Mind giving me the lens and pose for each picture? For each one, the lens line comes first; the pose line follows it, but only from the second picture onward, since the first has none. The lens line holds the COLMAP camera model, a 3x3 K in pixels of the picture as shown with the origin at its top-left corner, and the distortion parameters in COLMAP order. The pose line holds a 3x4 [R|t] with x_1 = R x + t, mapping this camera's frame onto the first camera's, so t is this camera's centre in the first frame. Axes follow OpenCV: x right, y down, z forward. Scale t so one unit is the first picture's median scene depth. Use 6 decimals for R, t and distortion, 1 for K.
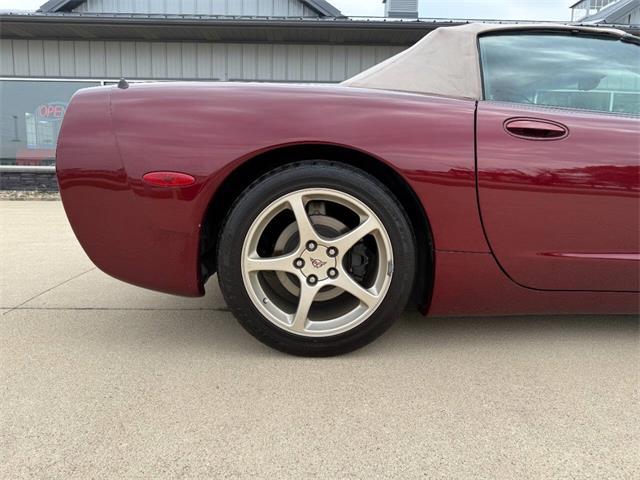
lens RADIAL K [[428.7, 0, 312.2], [0, 428.7, 232.2], [0, 0, 1]] dist [0.001211, -0.000183]
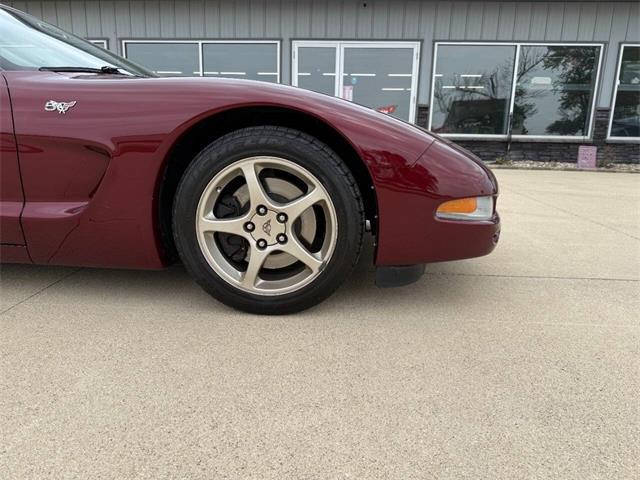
lens RADIAL K [[428.7, 0, 312.2], [0, 428.7, 232.2], [0, 0, 1]] dist [0.001211, -0.000183]
pose [[0.995834, 0.028562, -0.086600, 2.003884], [-0.021395, 0.996354, 0.082592, 0.015697], [0.088643, -0.080395, 0.992814, 0.071039]]
